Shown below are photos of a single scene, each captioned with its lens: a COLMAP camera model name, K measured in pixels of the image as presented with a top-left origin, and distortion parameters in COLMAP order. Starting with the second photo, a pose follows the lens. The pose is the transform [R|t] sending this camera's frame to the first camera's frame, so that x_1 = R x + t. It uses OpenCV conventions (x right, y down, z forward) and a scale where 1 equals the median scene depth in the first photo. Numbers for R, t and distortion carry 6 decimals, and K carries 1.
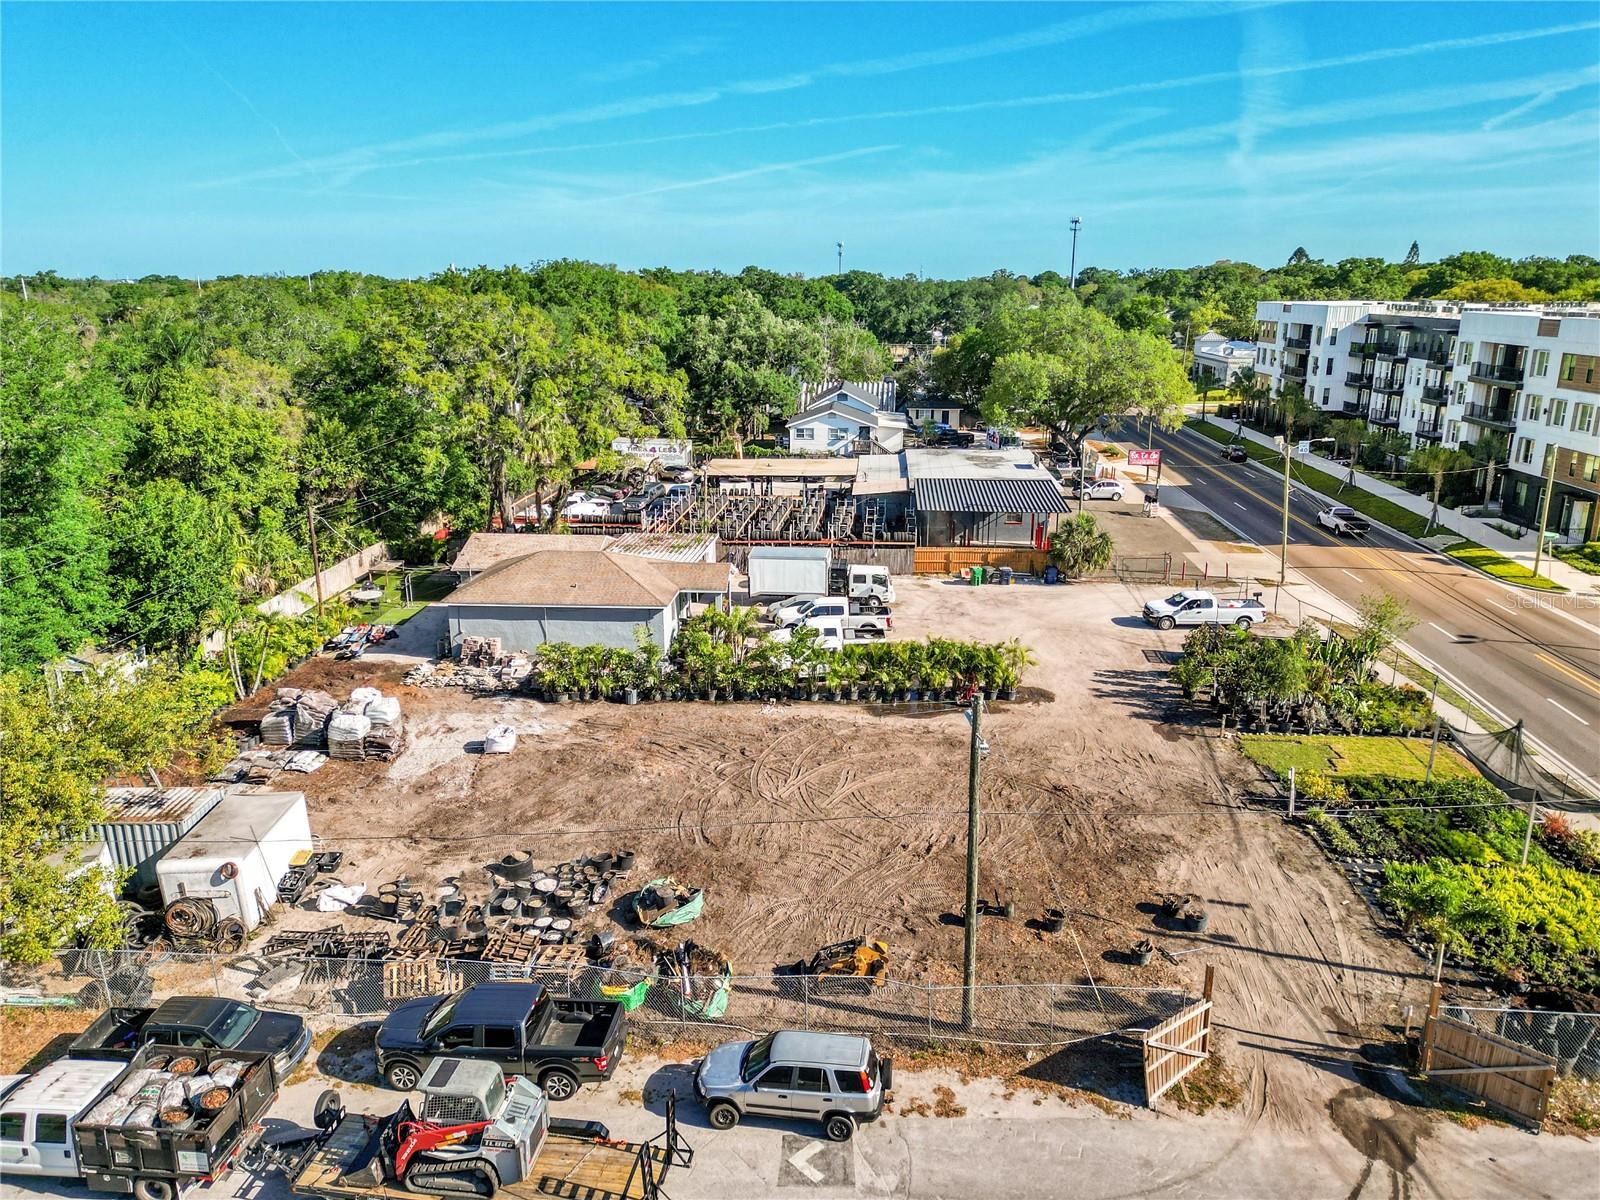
lens RADIAL K [[1120.1, 0, 803.6], [0, 1120.1, 594.3], [0, 0, 1]] dist [0.073729, -0.075088]
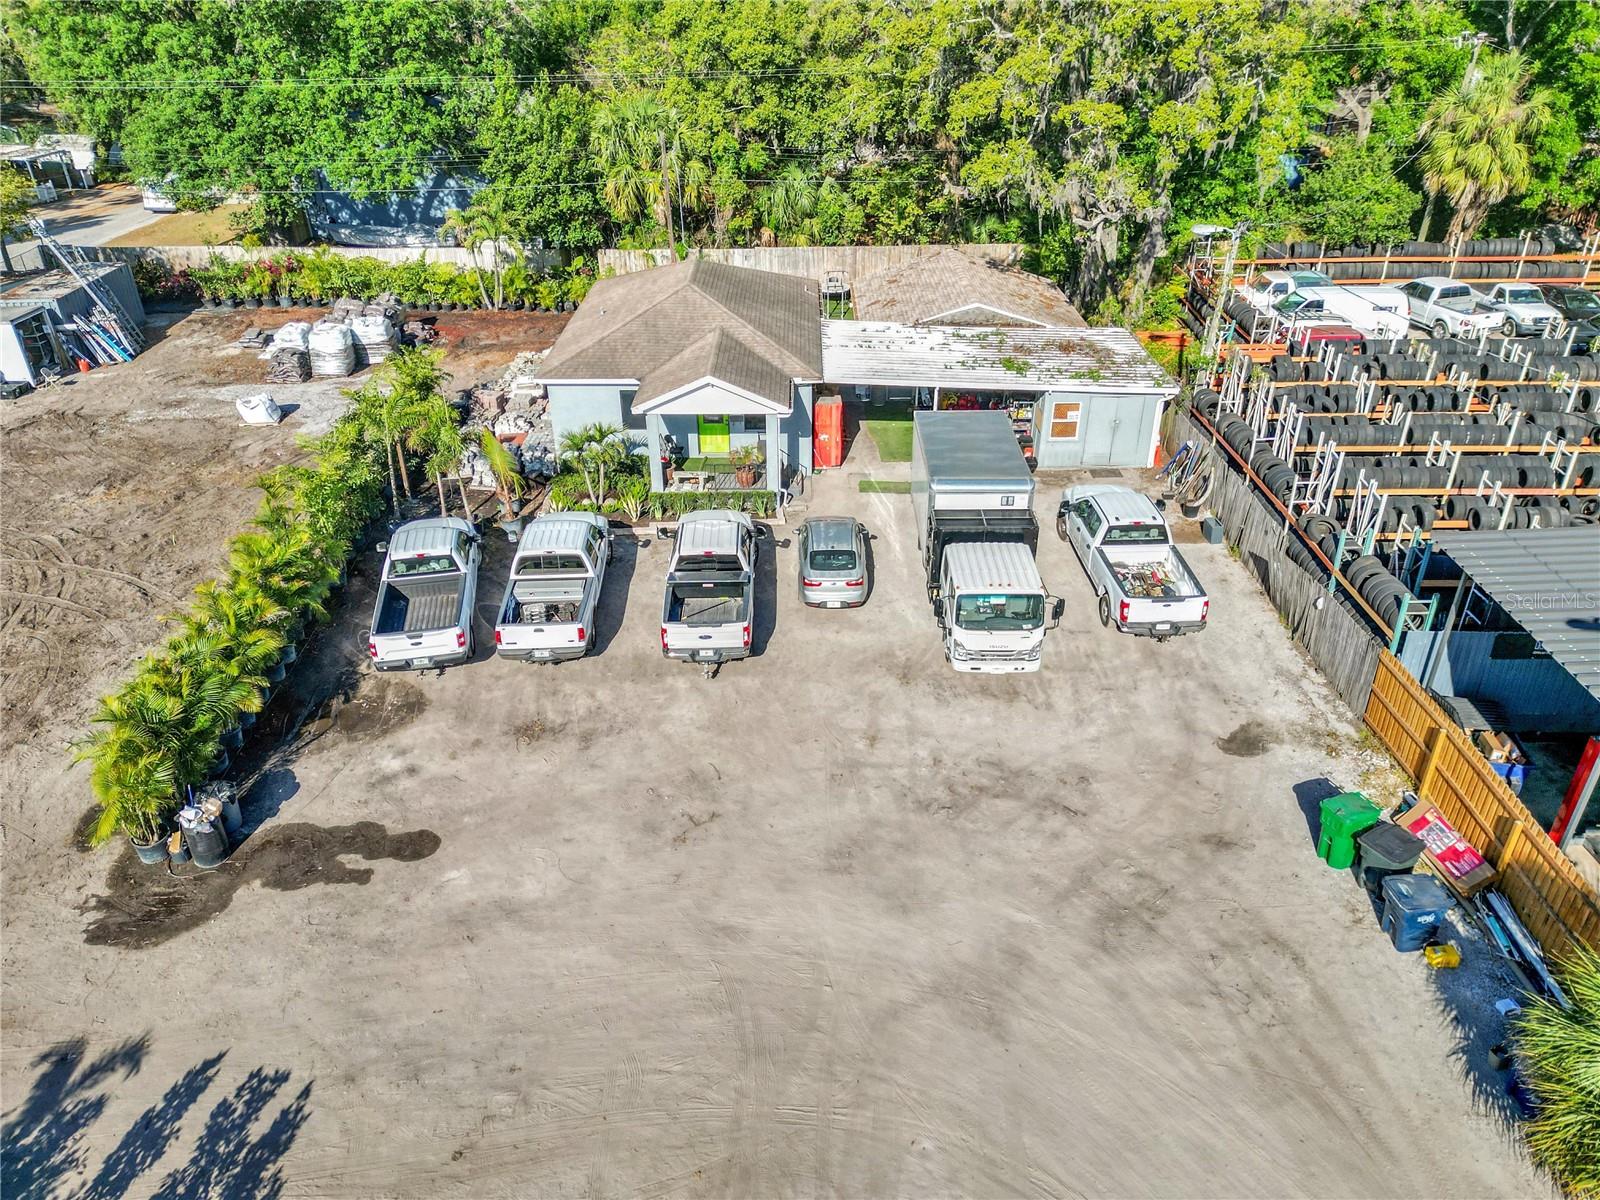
lens RADIAL K [[1120.1, 0, 803.6], [0, 1120.1, 594.3], [0, 0, 1]] dist [0.073729, -0.075088]
pose [[0.072912, 0.491112, -0.868039, 0.532556], [-0.261170, 0.849386, 0.458622, -0.234663], [0.962535, 0.193266, 0.190194, 1.209134]]
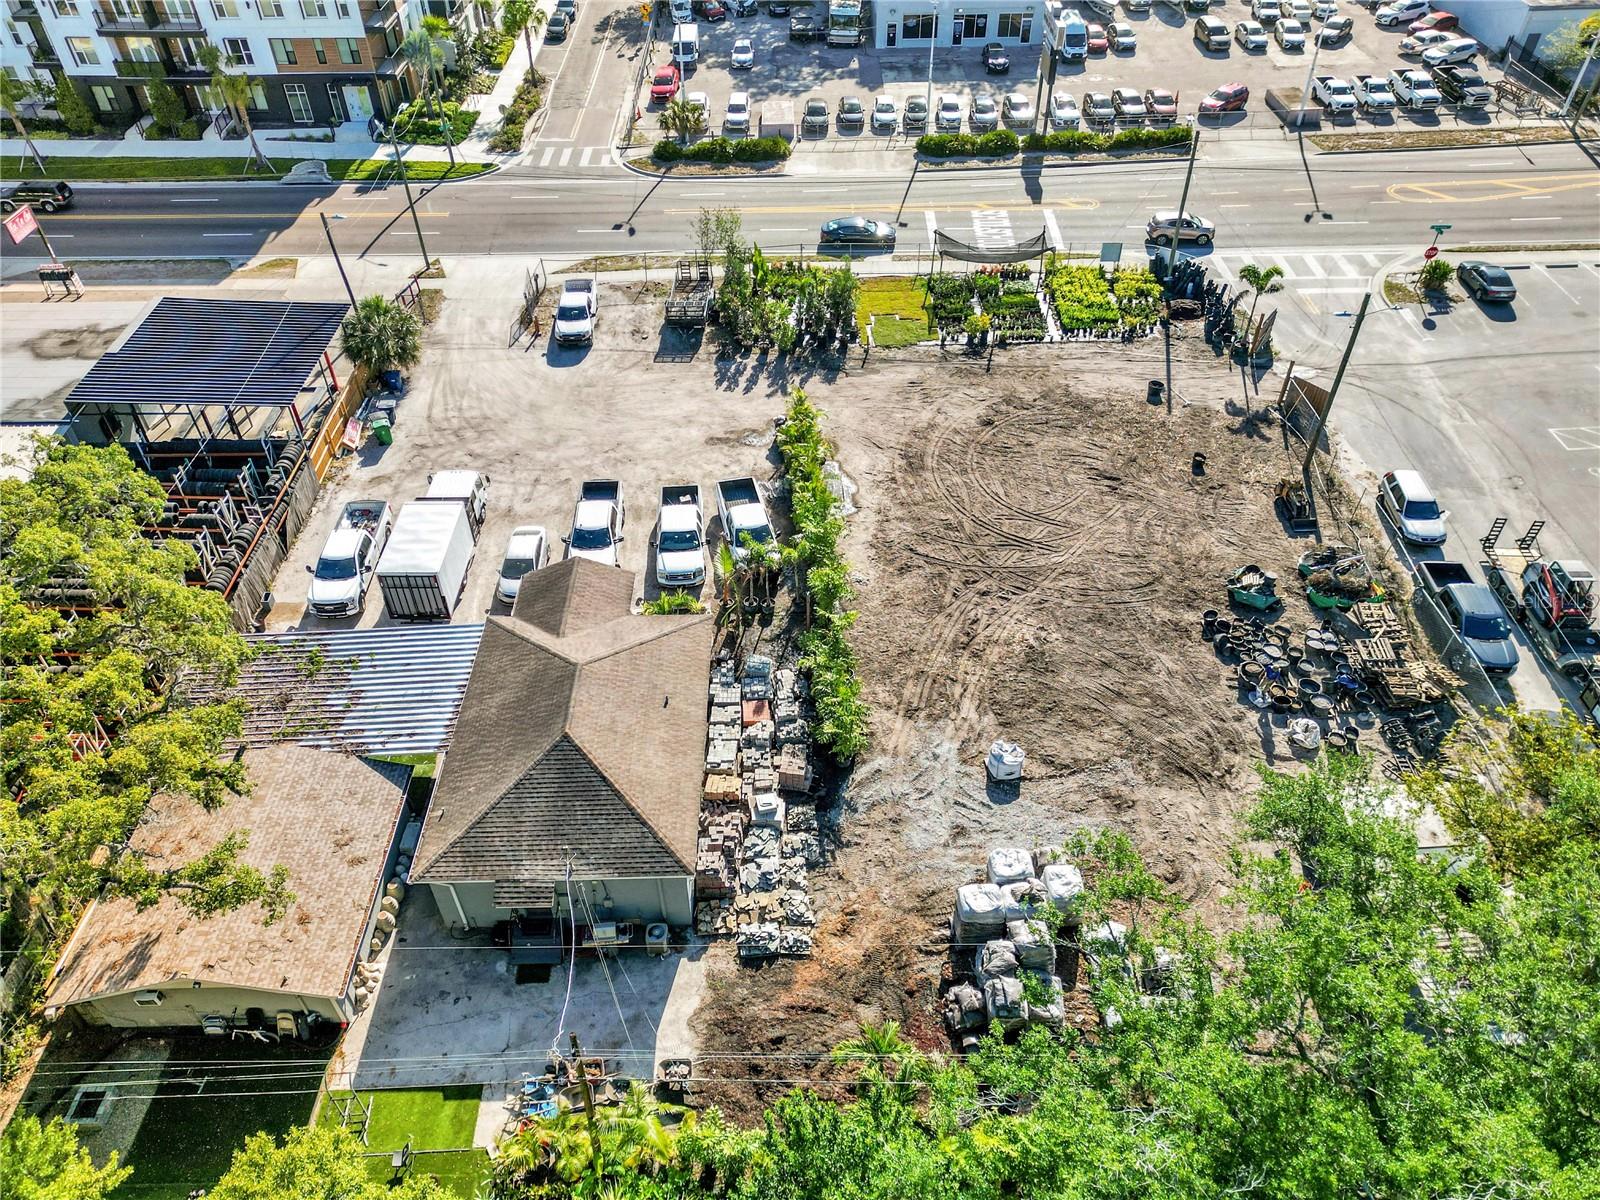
lens RADIAL K [[1118.1, 0, 803.4], [0, 1118.1, 594.7], [0, 0, 1]] dist [0.085815, -0.093180]
pose [[-0.089210, -0.667101, 0.739606, -0.788625], [0.273803, 0.697533, 0.662178, -0.567002], [-0.957640, 0.261579, 0.120427, 0.976797]]
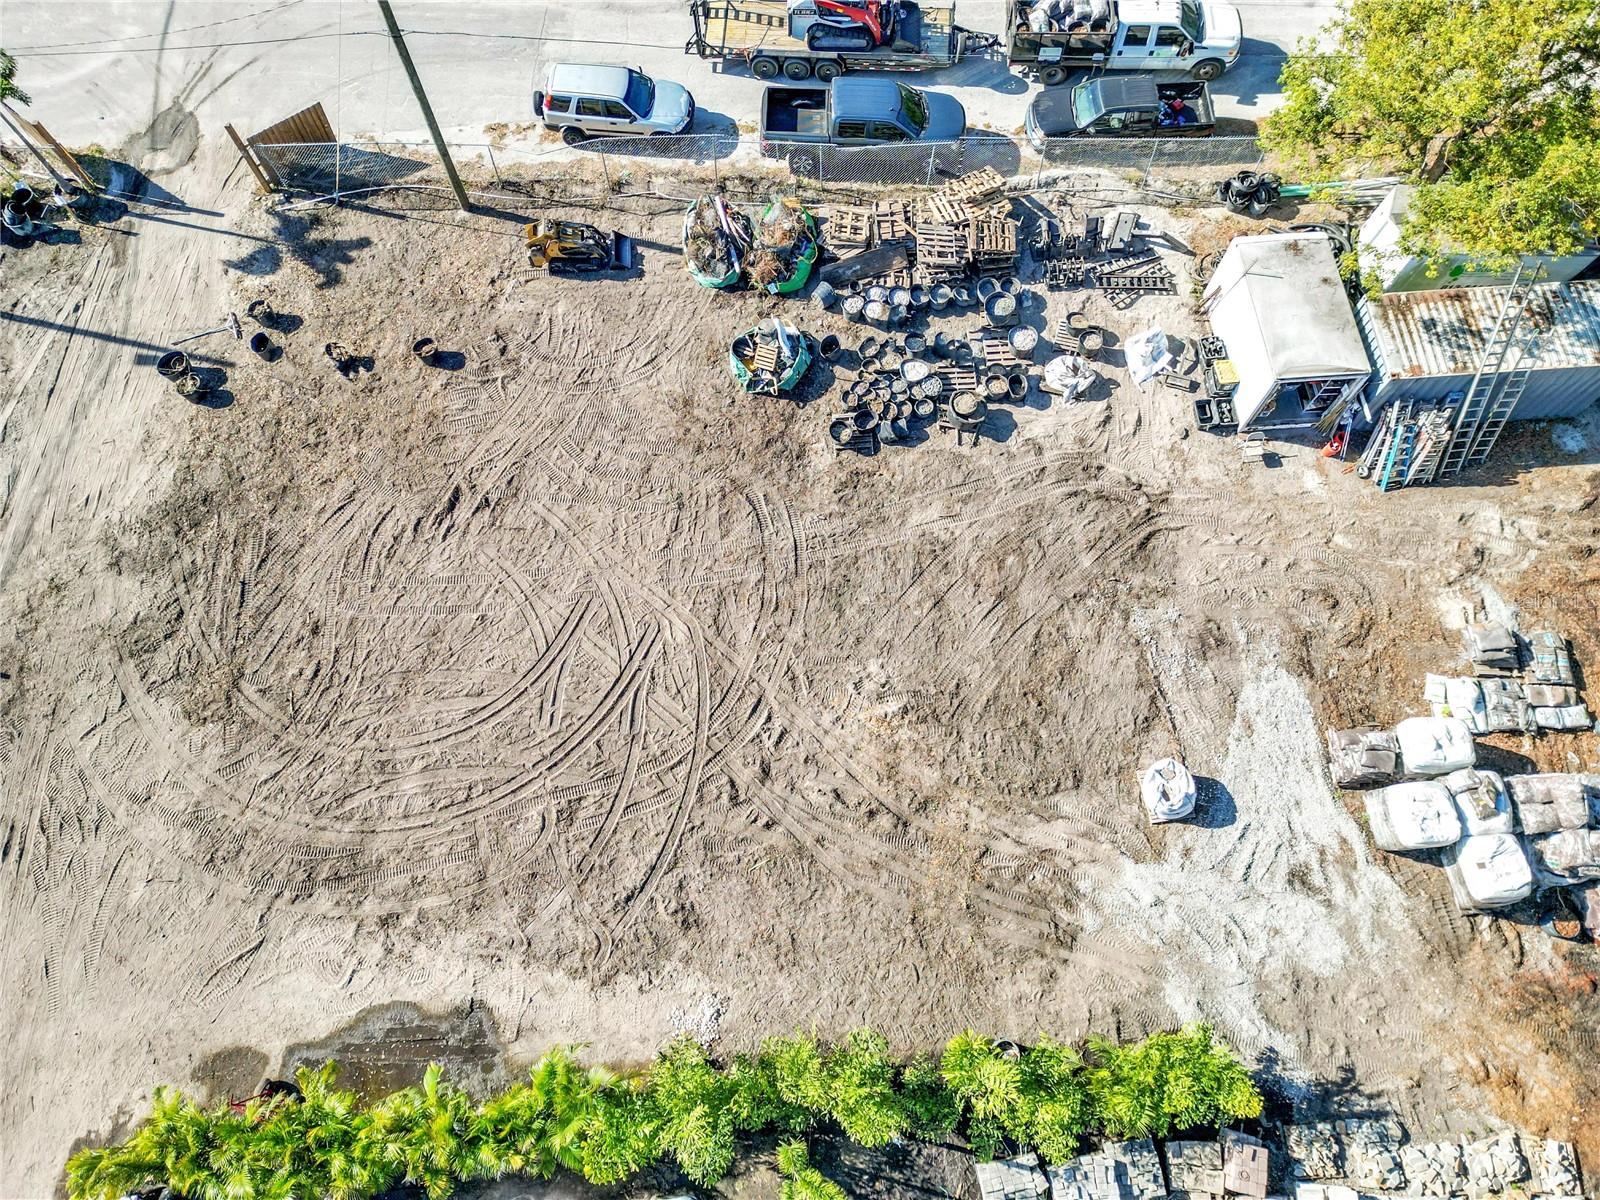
lens RADIAL K [[1118.1, 0, 803.4], [0, 1118.1, 594.7], [0, 0, 1]] dist [0.085815, -0.093180]
pose [[-0.996646, 0.076456, -0.029176, -0.076151], [-0.020954, 0.106204, 0.994124, -0.419959], [0.079106, 0.991401, -0.104246, 0.915401]]
